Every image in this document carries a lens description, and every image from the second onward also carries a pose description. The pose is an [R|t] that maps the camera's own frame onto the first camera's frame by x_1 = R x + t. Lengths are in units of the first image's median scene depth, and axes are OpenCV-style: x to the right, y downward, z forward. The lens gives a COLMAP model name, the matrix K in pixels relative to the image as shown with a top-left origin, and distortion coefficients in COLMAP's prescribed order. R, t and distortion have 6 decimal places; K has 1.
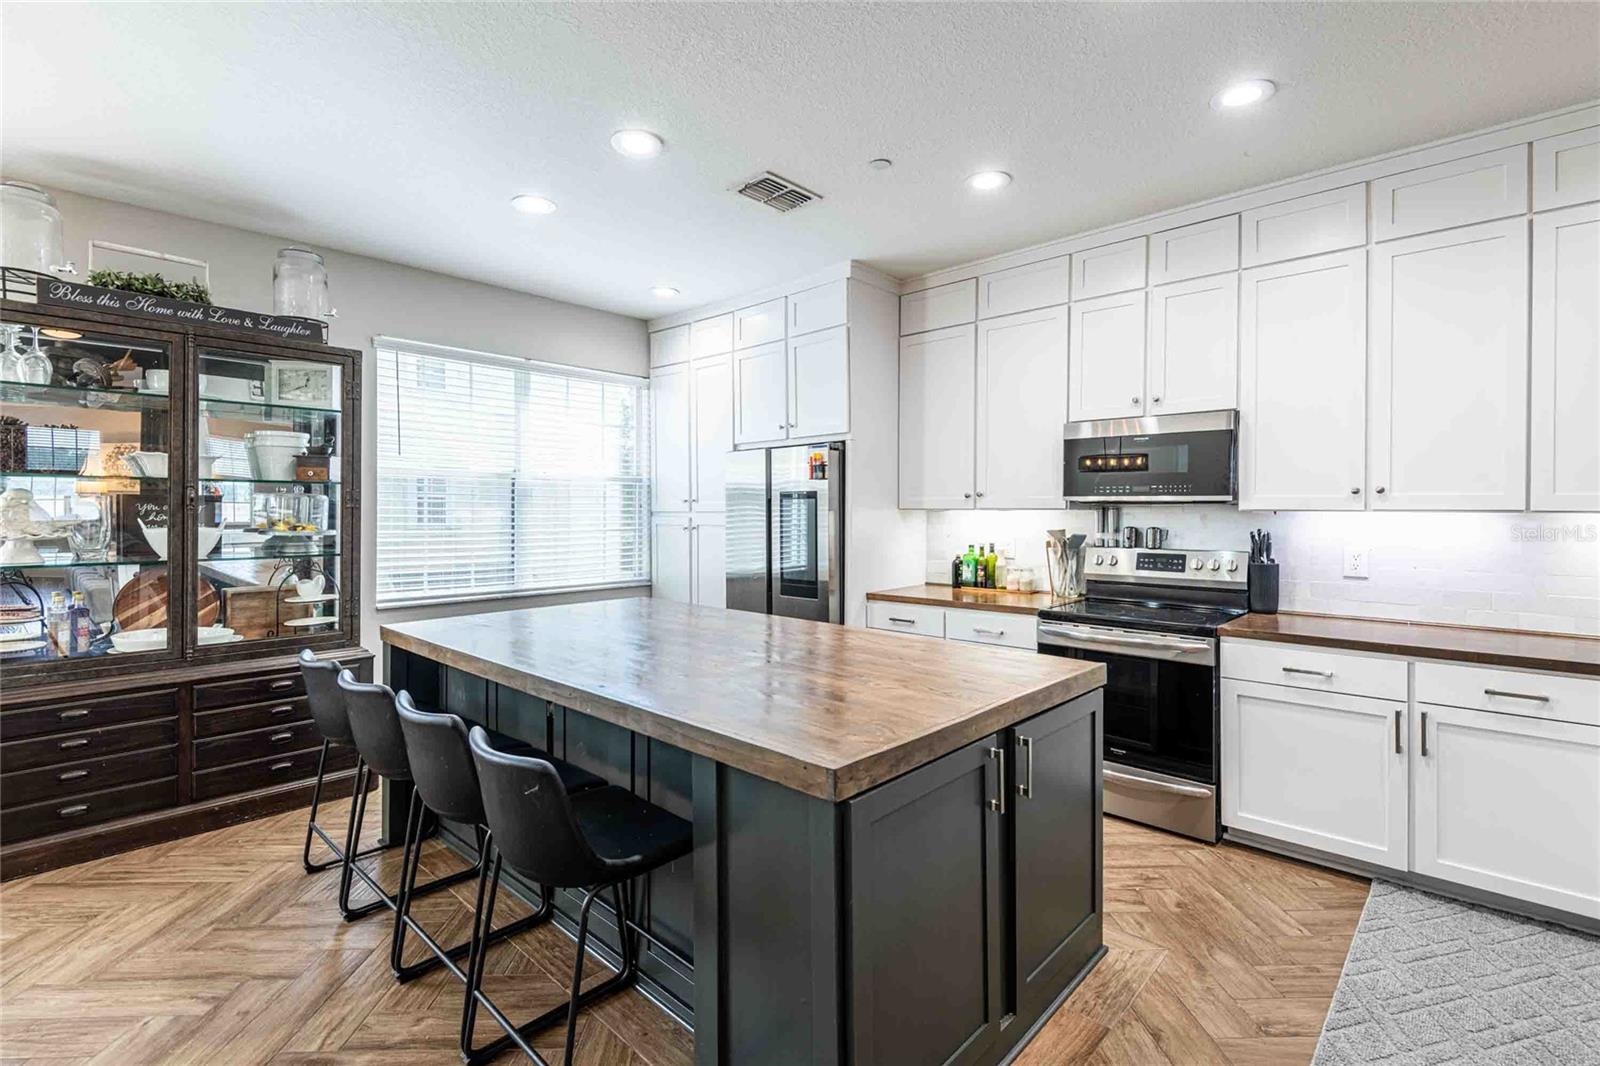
lens RADIAL K [[726.3, 0, 795.8], [0, 726.3, 516.3], [0, 0, 1]] dist [0.018713, -0.013207]
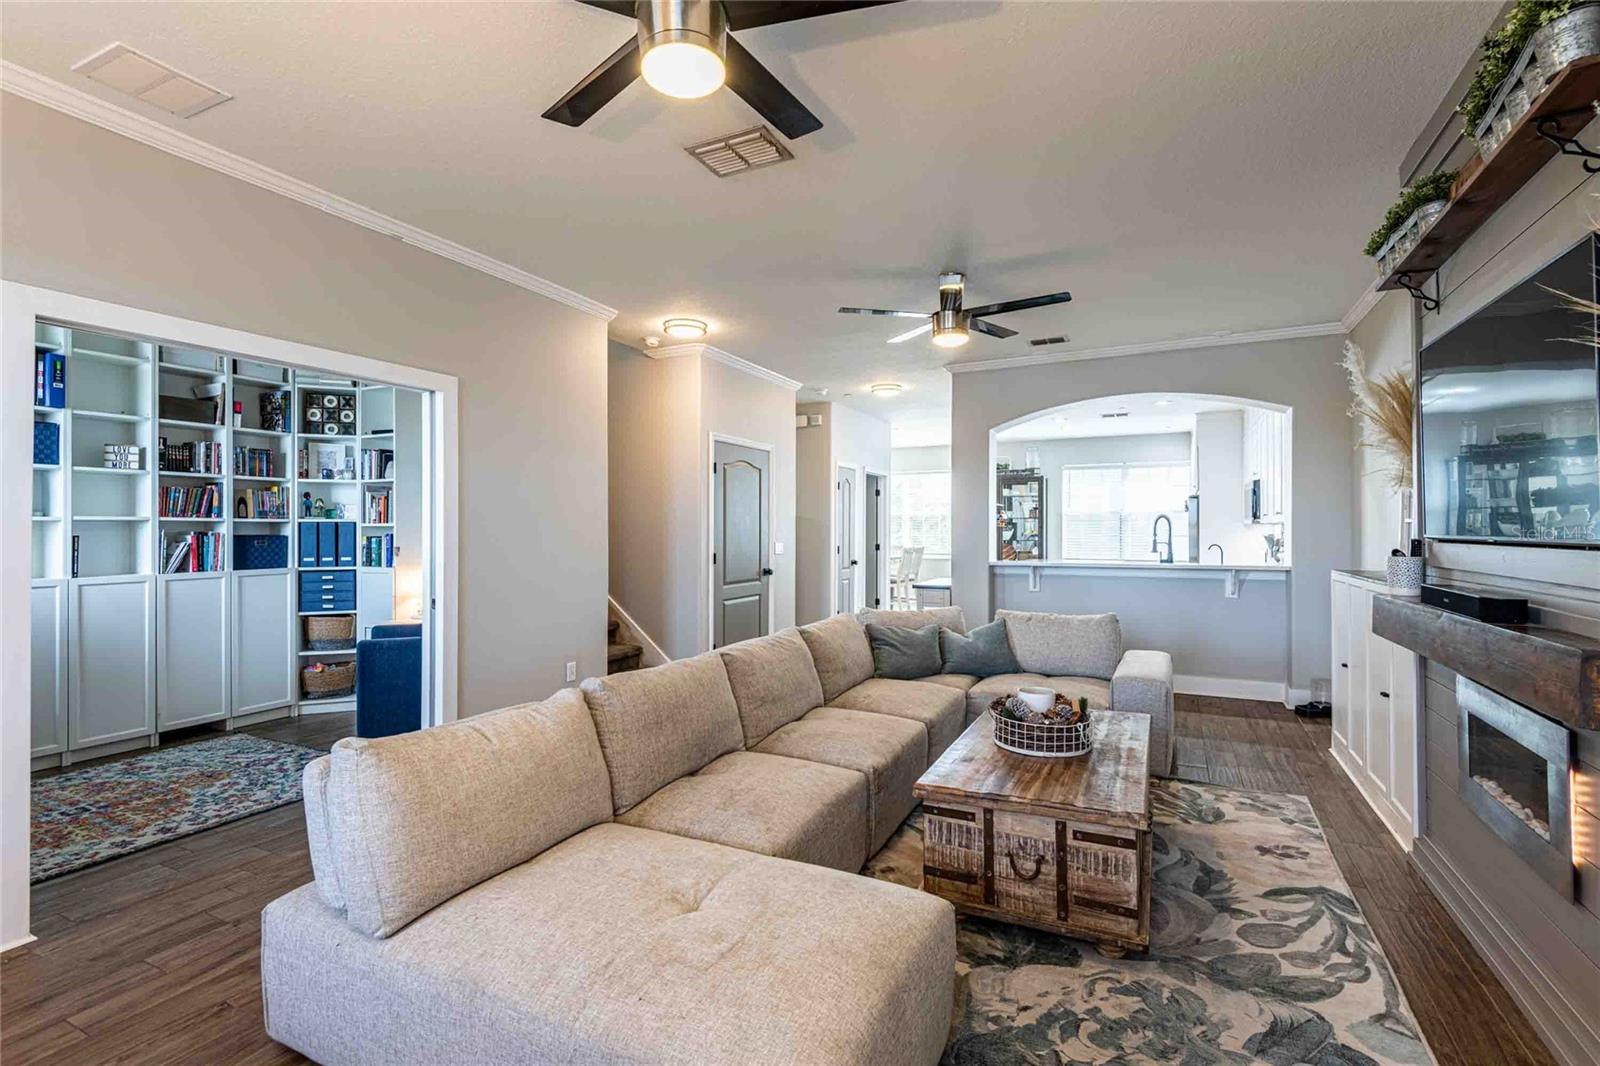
lens RADIAL K [[726.3, 0, 801.9], [0, 726.3, 525.0], [0, 0, 1]] dist [0.018713, -0.013207]
pose [[0.286586, -0.009860, -0.958004, 2.152585], [-0.006625, 0.999903, -0.012273, 0.029943], [0.958032, 0.009863, 0.286493, -0.912745]]
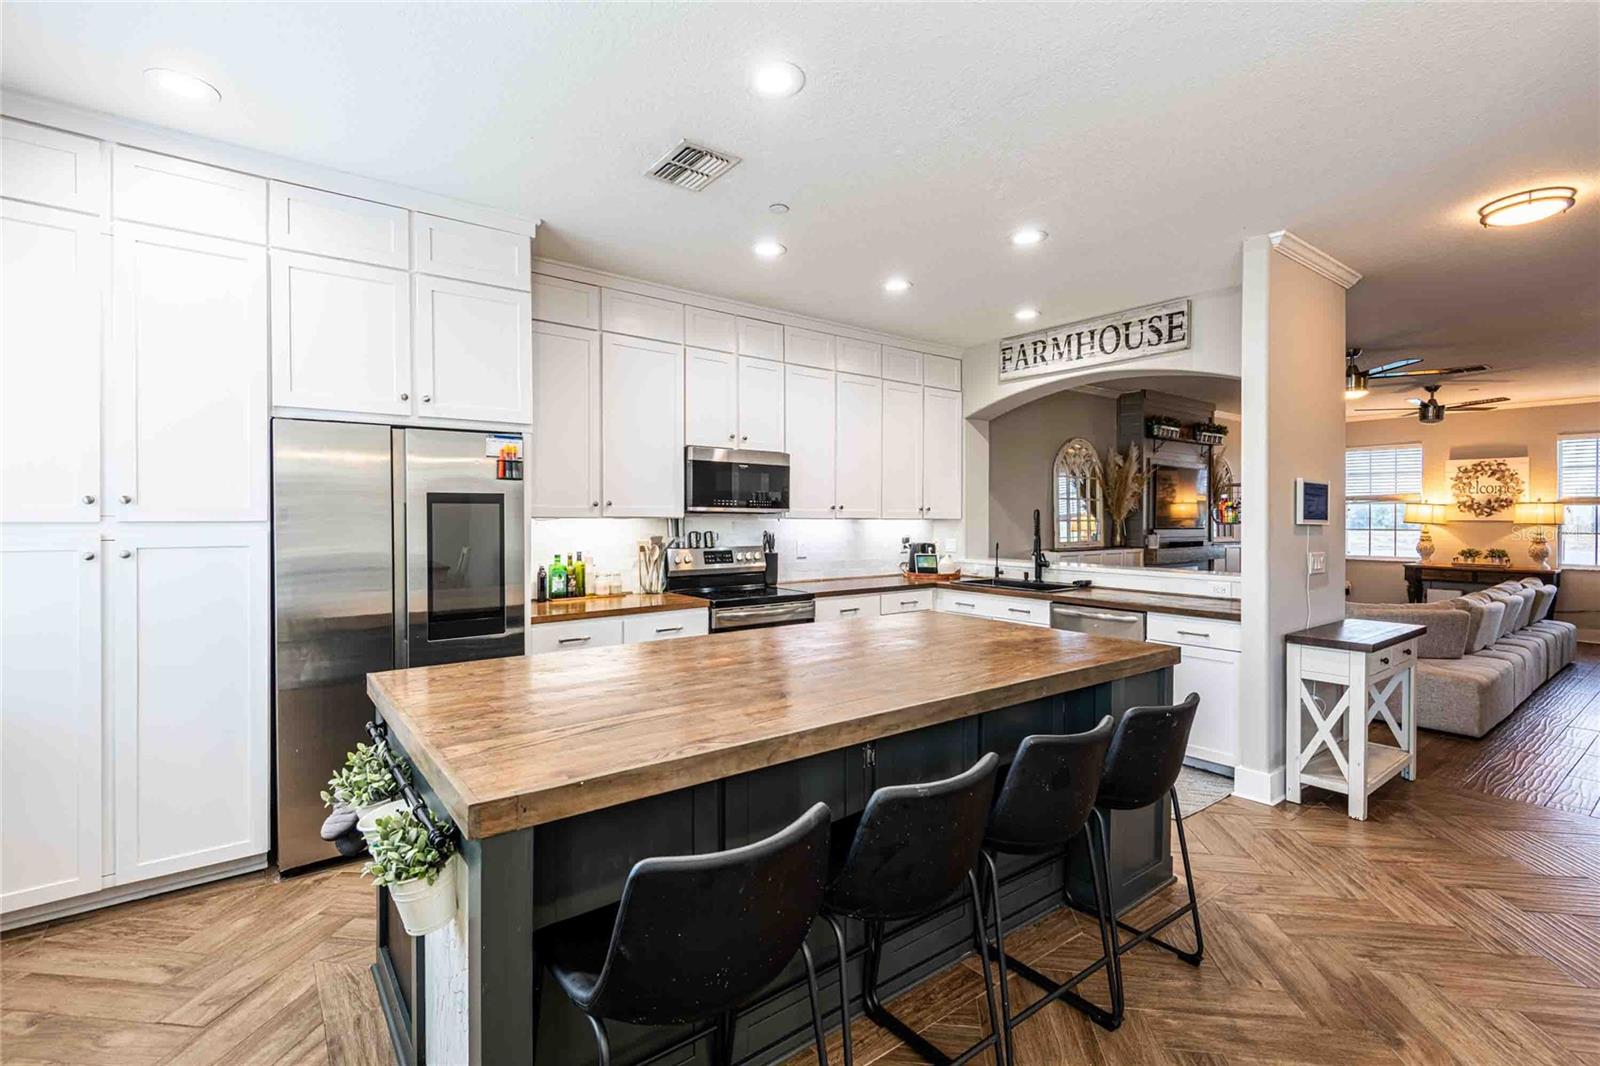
lens RADIAL K [[726.3, 0, 801.6], [0, 726.3, 525.9], [0, 0, 1]] dist [0.018713, -0.013207]
pose [[0.158616, -0.013296, 0.987251, -0.809882], [0.006474, 0.999902, 0.012426, -0.010422], [-0.987319, 0.004421, 0.158687, 0.655065]]
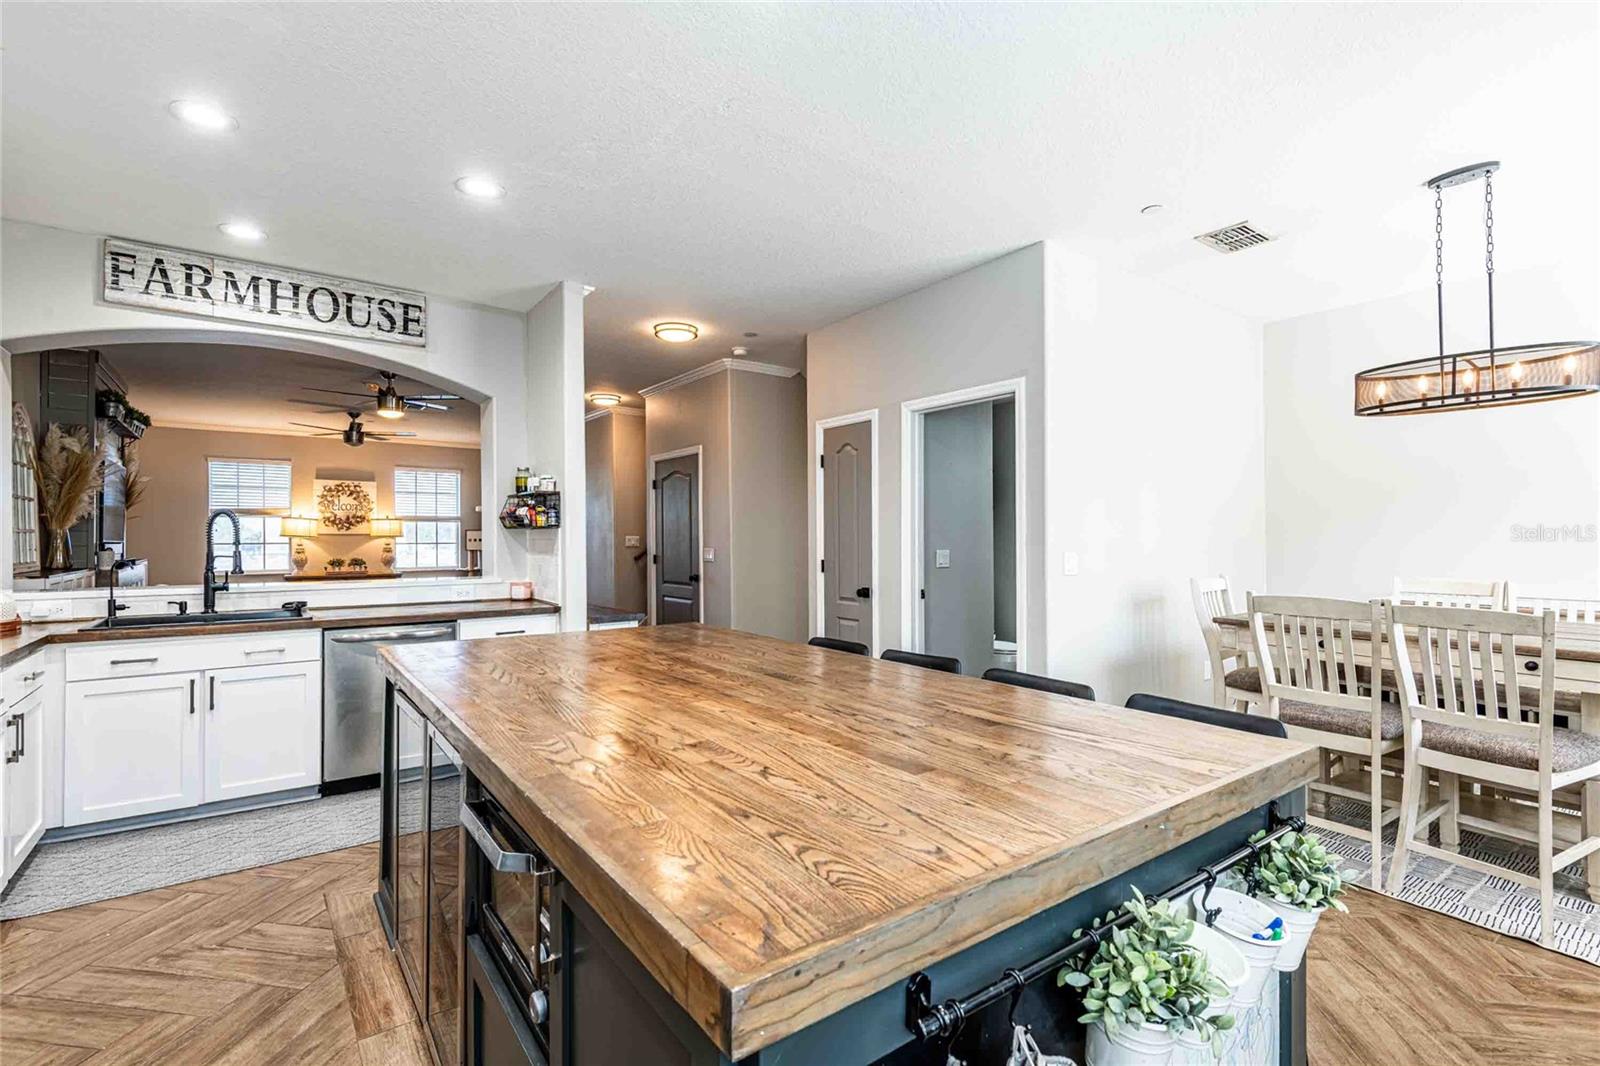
lens RADIAL K [[726.3, 0, 804.2], [0, 726.3, 538.3], [0, 0, 1]] dist [0.018713, -0.013207]
pose [[-0.986334, 0.003572, 0.164722, -0.270428], [0.005353, 0.999932, 0.010370, 0.014388], [-0.164674, 0.011110, -0.986286, 1.309206]]
